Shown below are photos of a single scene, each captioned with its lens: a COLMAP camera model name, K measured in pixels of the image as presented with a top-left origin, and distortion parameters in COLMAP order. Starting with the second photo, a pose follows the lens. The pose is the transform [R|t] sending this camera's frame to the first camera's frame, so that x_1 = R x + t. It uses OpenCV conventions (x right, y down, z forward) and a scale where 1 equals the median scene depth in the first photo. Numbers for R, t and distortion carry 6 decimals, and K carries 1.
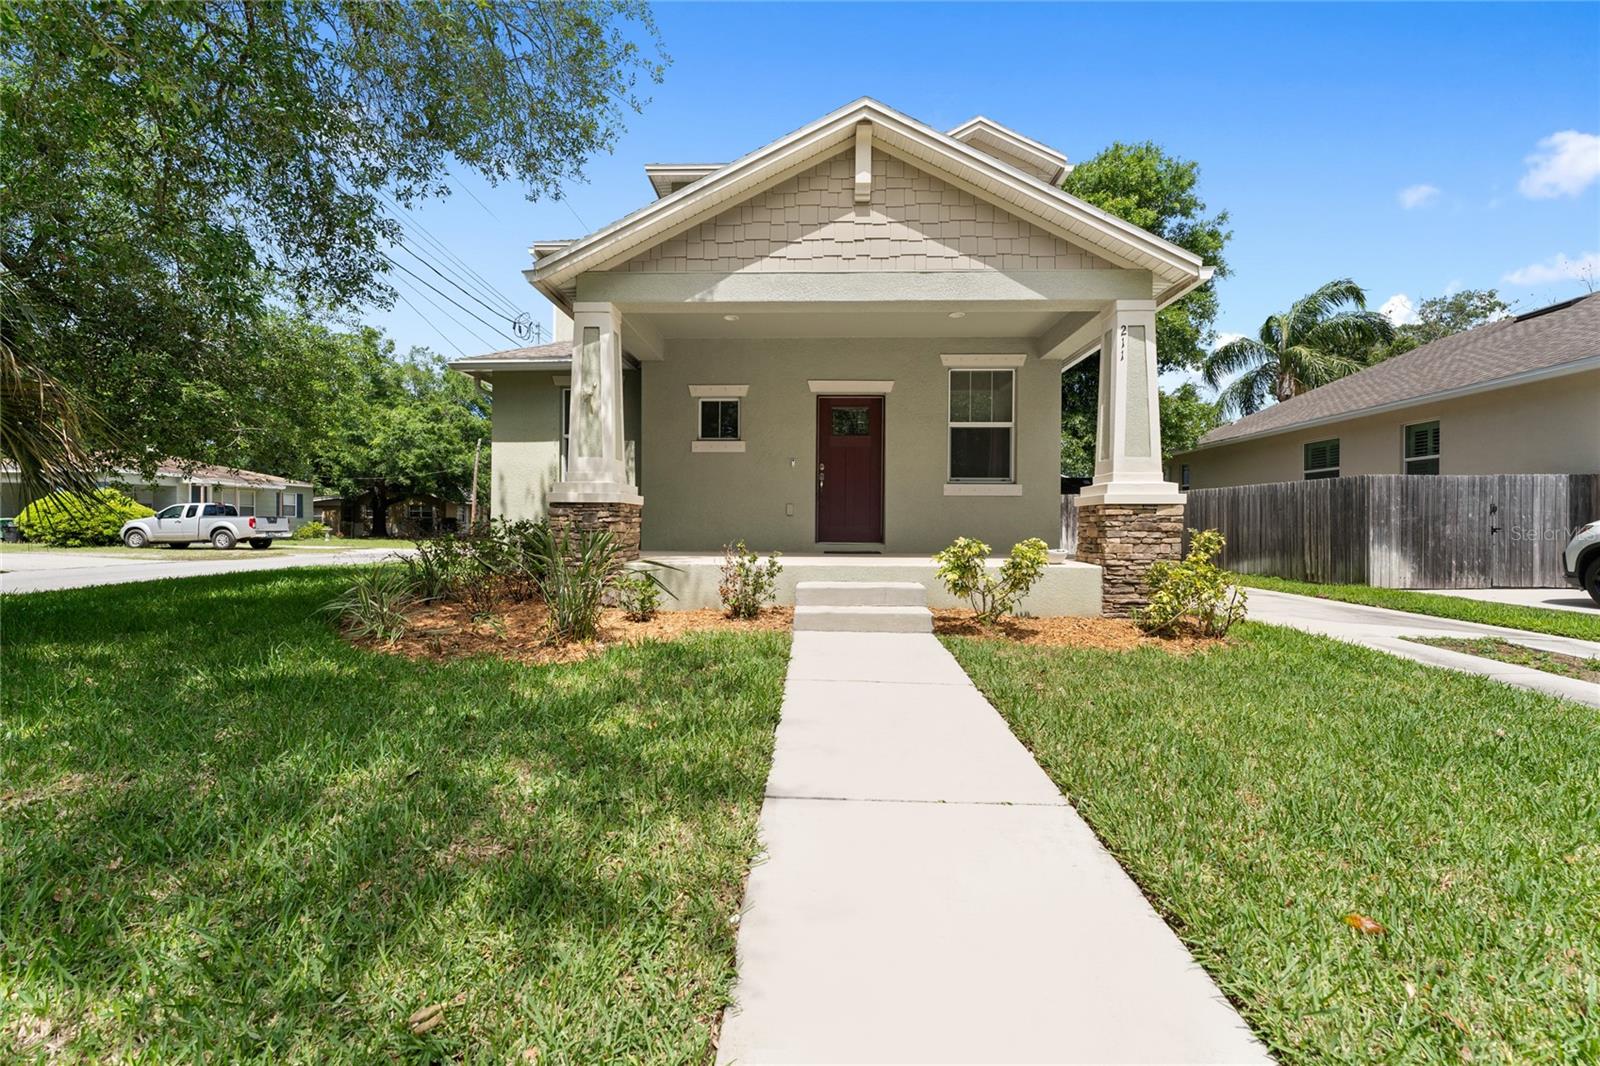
lens RADIAL K [[660.3, 0, 797.5], [0, 660.3, 533.2], [0, 0, 1]] dist [0.002763, 0.000086]
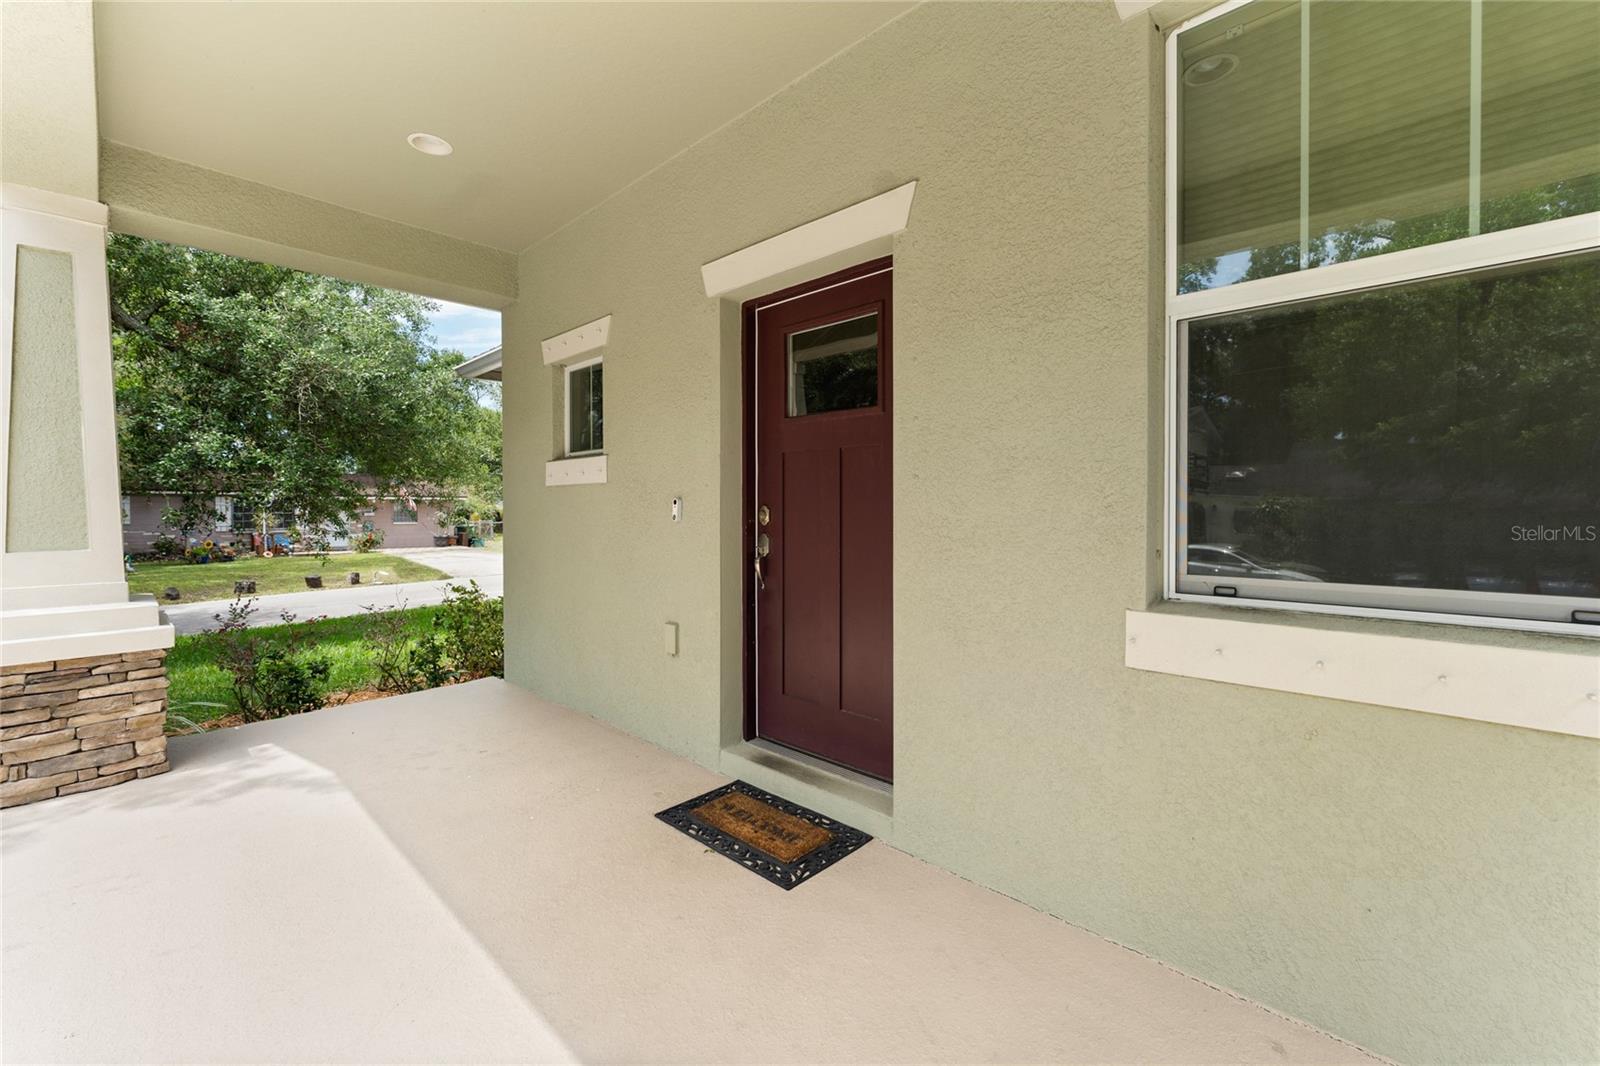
lens RADIAL K [[660.3, 0, 799.5], [0, 660.3, 524.4], [0, 0, 1]] dist [0.002763, 0.000086]
pose [[0.734578, 0.013456, -0.678391, 0.283878], [0.000892, 0.999783, 0.020797, -0.104462], [0.678524, -0.015882, 0.734406, 0.776309]]
